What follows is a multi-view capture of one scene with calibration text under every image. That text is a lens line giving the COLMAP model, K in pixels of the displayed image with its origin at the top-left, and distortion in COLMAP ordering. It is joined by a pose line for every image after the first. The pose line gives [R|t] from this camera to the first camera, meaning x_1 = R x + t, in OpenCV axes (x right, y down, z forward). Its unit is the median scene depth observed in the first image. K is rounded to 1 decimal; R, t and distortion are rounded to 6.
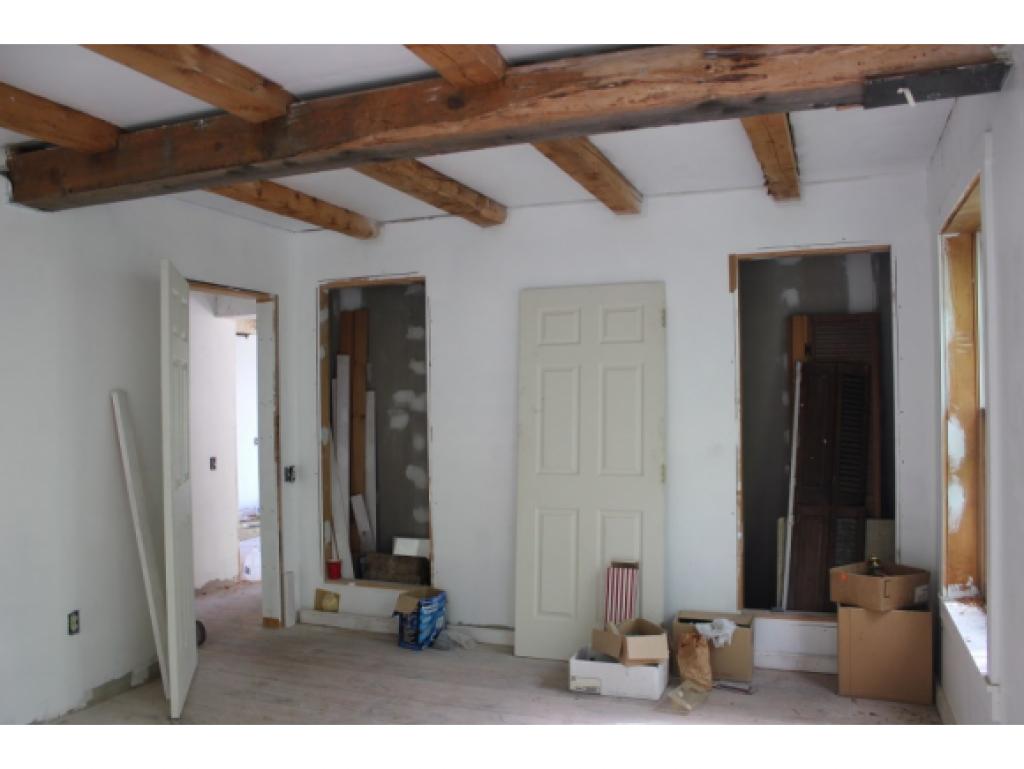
lens RADIAL K [[845.2, 0, 512.0], [0, 845.2, 384.5], [0, 0, 1]] dist [-0.155061, 0.100951]
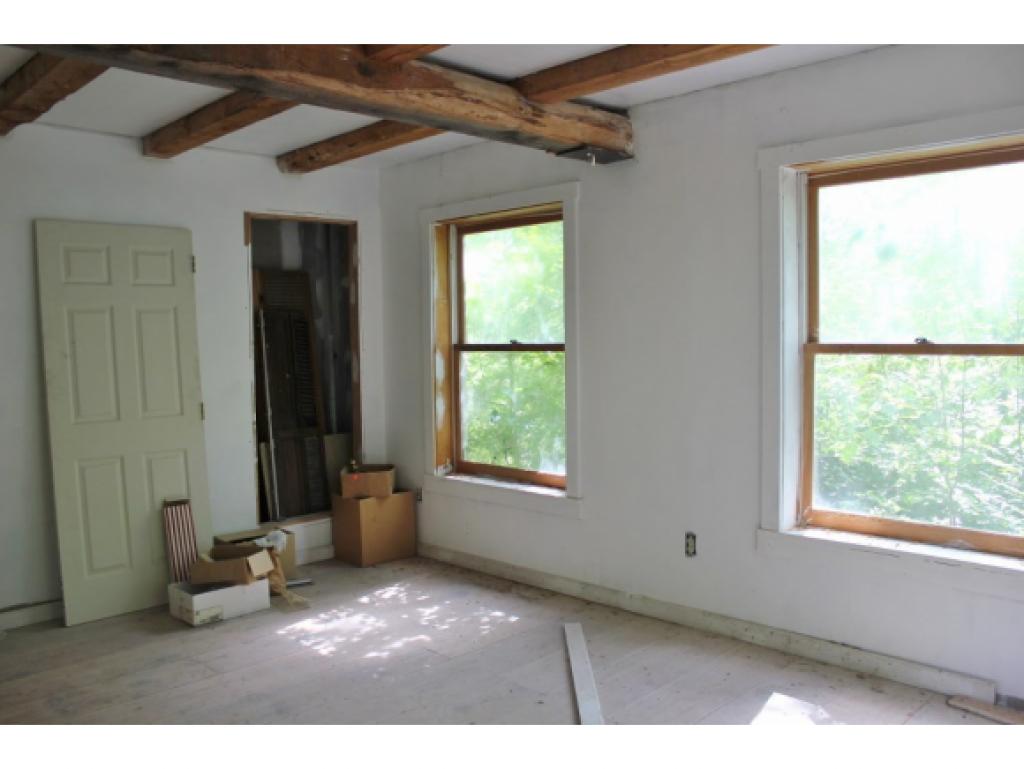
lens RADIAL K [[845.2, 0, 512.0], [0, 845.2, 384.5], [0, 0, 1]] dist [-0.155061, 0.100951]
pose [[0.397910, -0.050343, 0.916042, -0.673742], [-0.003734, 0.998396, 0.056491, 0.012468], [-0.917417, -0.025899, 0.397084, 0.241332]]
